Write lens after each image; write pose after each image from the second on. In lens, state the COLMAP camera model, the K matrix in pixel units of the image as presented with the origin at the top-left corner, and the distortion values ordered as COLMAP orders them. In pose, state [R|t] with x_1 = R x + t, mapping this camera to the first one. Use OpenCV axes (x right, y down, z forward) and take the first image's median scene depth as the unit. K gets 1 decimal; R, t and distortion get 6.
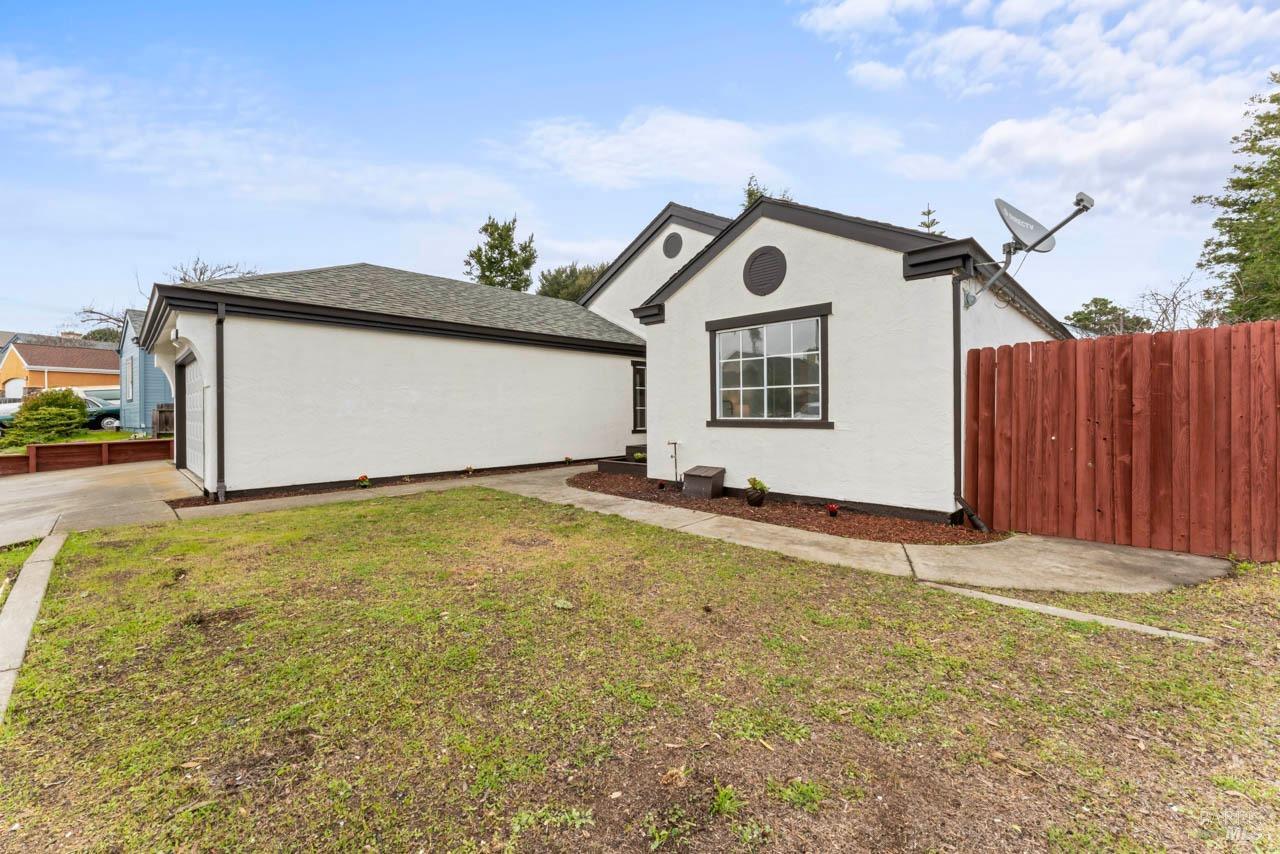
lens RADIAL K [[524.0, 0, 638.6], [0, 524.0, 412.5], [0, 0, 1]] dist [0.011039, 0.000257]
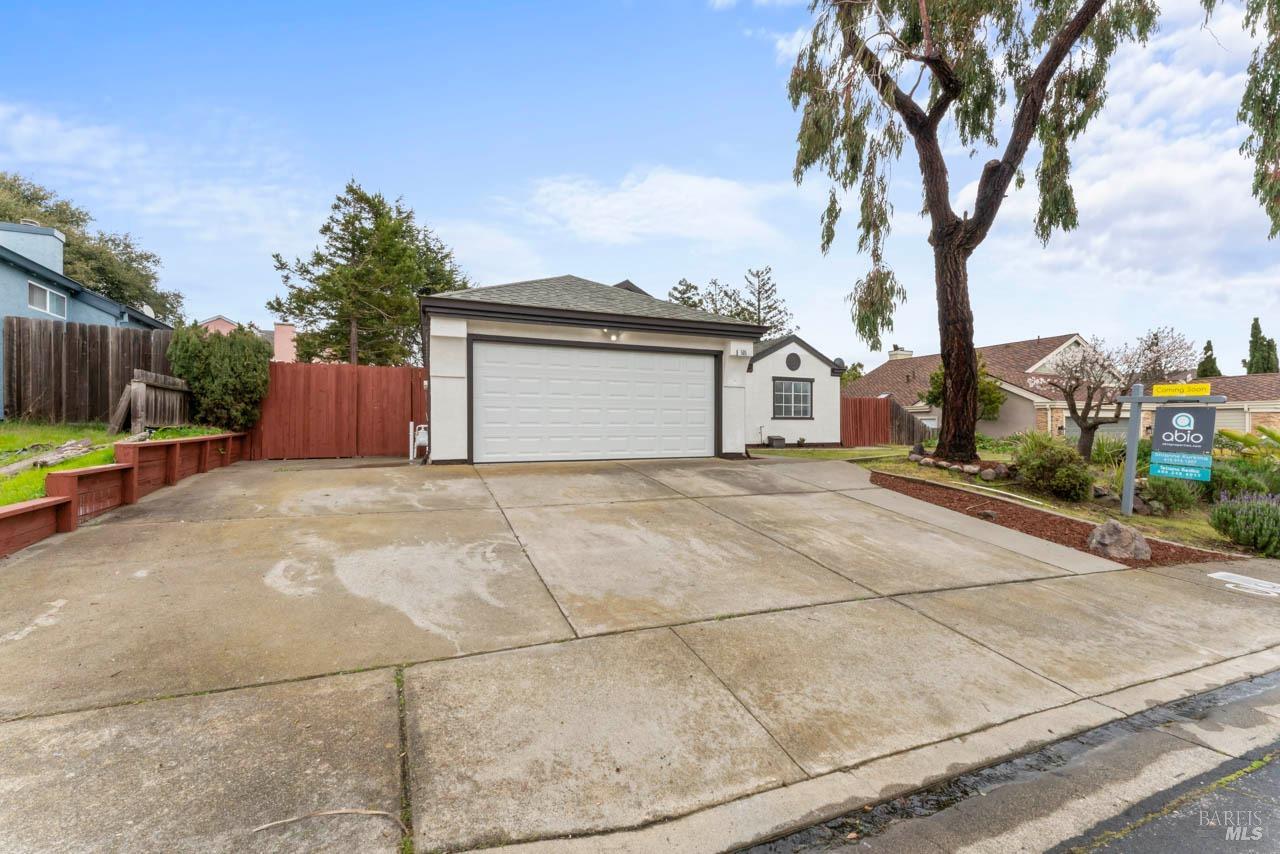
lens RADIAL K [[509.2, 0, 640.1], [0, 509.2, 430.9], [0, 0, 1]] dist [0.000023, 0.000055]
pose [[0.383138, -0.004489, 0.923680, -2.596711], [-0.001978, 0.999982, 0.005680, 0.076114], [-0.923689, -0.004003, 0.383123, 0.752602]]
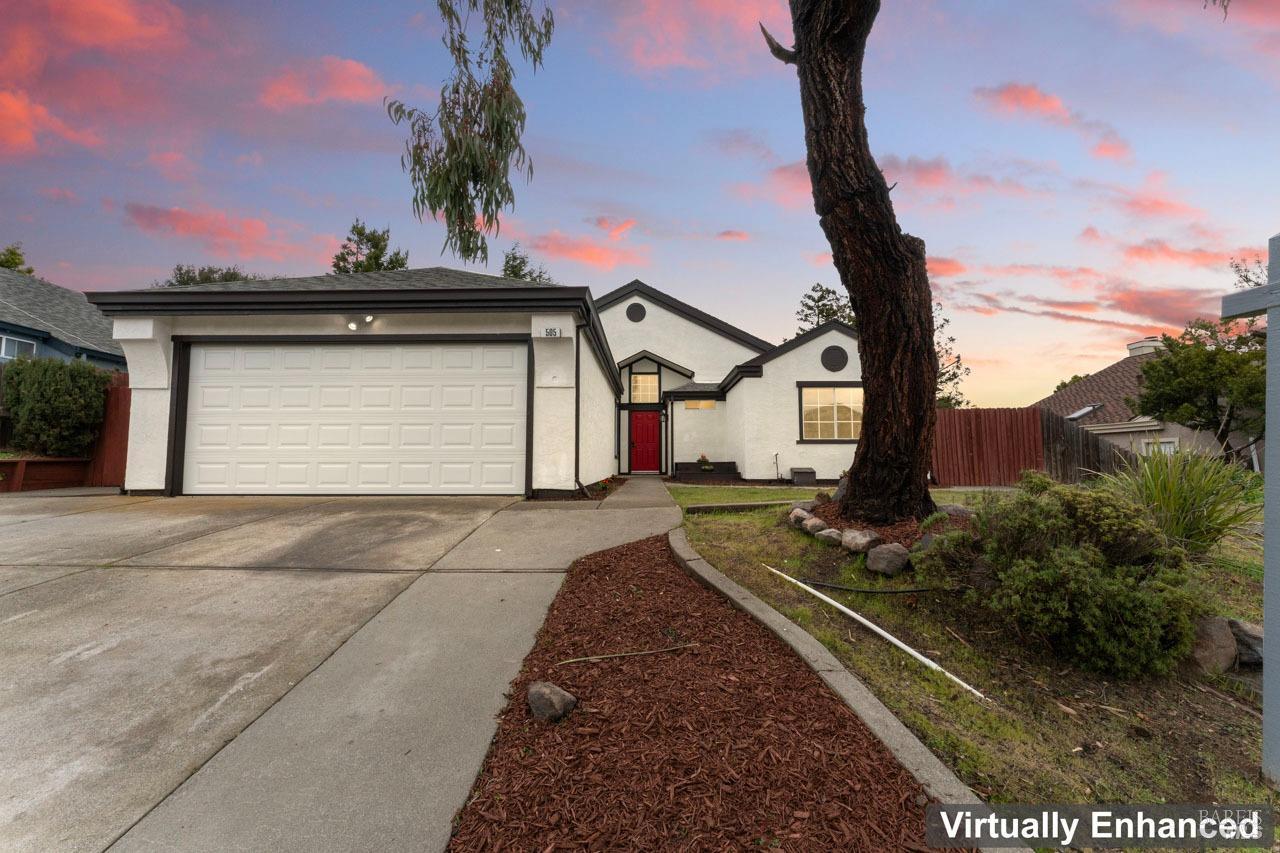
lens RADIAL K [[509.2, 0, 640.1], [0, 509.2, 430.4], [0, 0, 1]] dist [0.000023, 0.000055]
pose [[0.727168, 0.046423, 0.684888, -1.522905], [-0.002351, 0.997873, -0.065141, 0.102911], [-0.686456, 0.045758, 0.725731, 0.193454]]
